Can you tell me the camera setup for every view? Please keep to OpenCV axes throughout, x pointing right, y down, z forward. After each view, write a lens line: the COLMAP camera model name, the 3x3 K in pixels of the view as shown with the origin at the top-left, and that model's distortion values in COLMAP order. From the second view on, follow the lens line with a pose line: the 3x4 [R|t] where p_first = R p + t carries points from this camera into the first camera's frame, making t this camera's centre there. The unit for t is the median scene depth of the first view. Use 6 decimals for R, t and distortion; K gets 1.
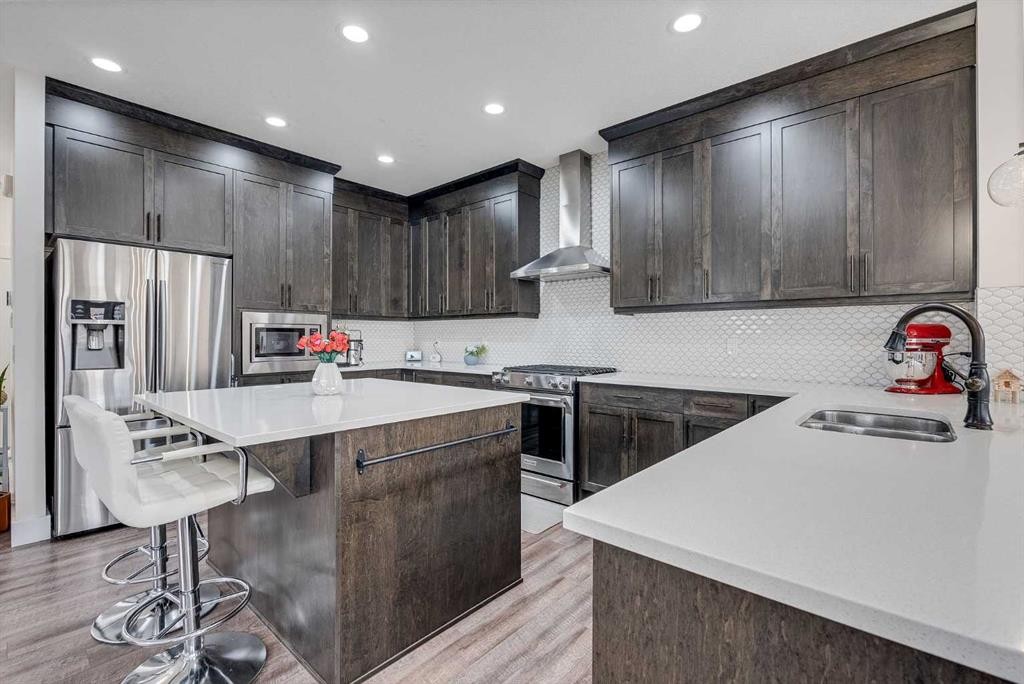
lens RADIAL K [[454.6, 0, 512.7], [0, 454.6, 340.4], [0, 0, 1]] dist [-0.005847, 0.000133]
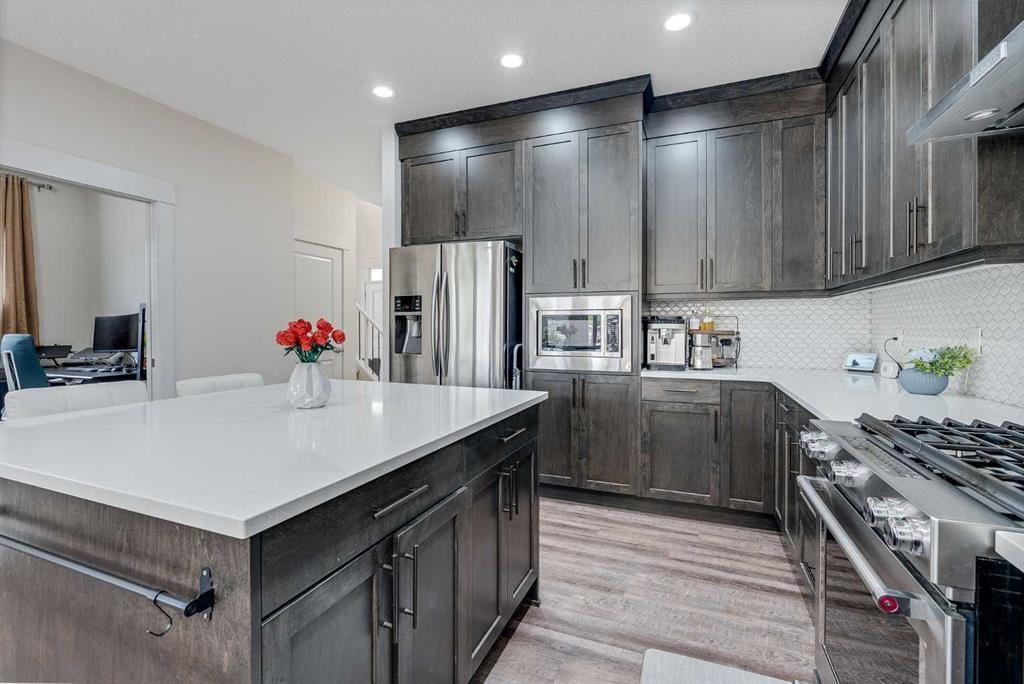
lens RADIAL K [[454.6, 0, 513.4], [0, 454.6, 334.4], [0, 0, 1]] dist [-0.005847, 0.000133]
pose [[0.324054, 0.018788, -0.945852, 0.277865], [-0.005657, 0.999823, 0.017921, -0.008255], [0.946022, -0.000457, 0.324103, 0.803854]]
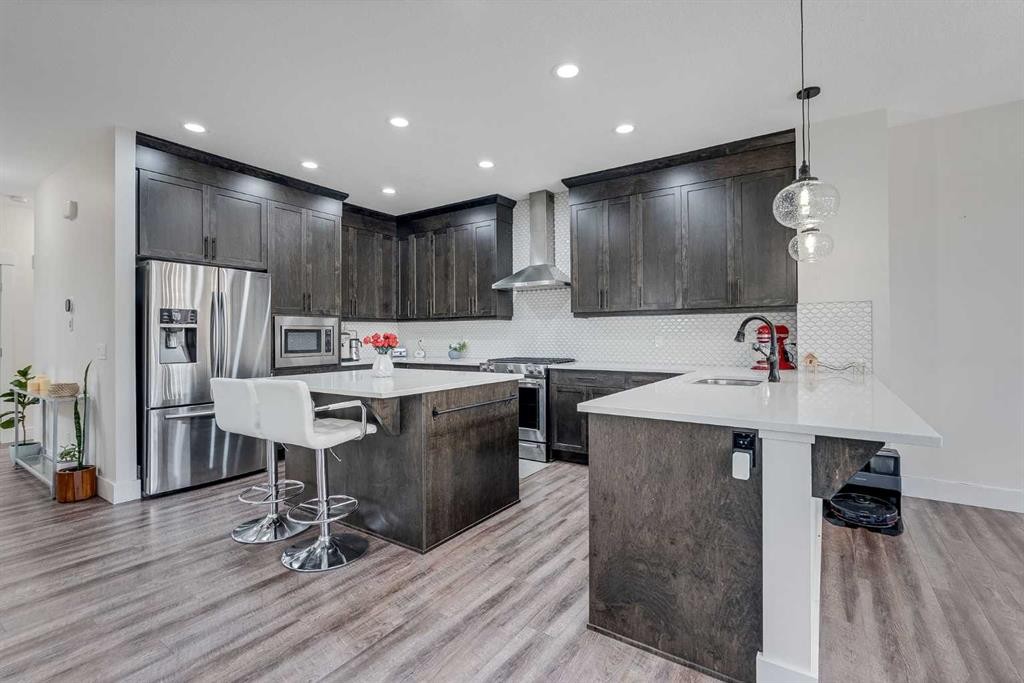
lens RADIAL K [[454.6, 0, 515.5], [0, 454.6, 334.1], [0, 0, 1]] dist [-0.005847, 0.000133]
pose [[0.992568, -0.006312, 0.121525, -0.122226], [0.007494, 0.999929, -0.009273, 0.001541], [-0.121458, 0.010115, 0.992545, -0.335446]]
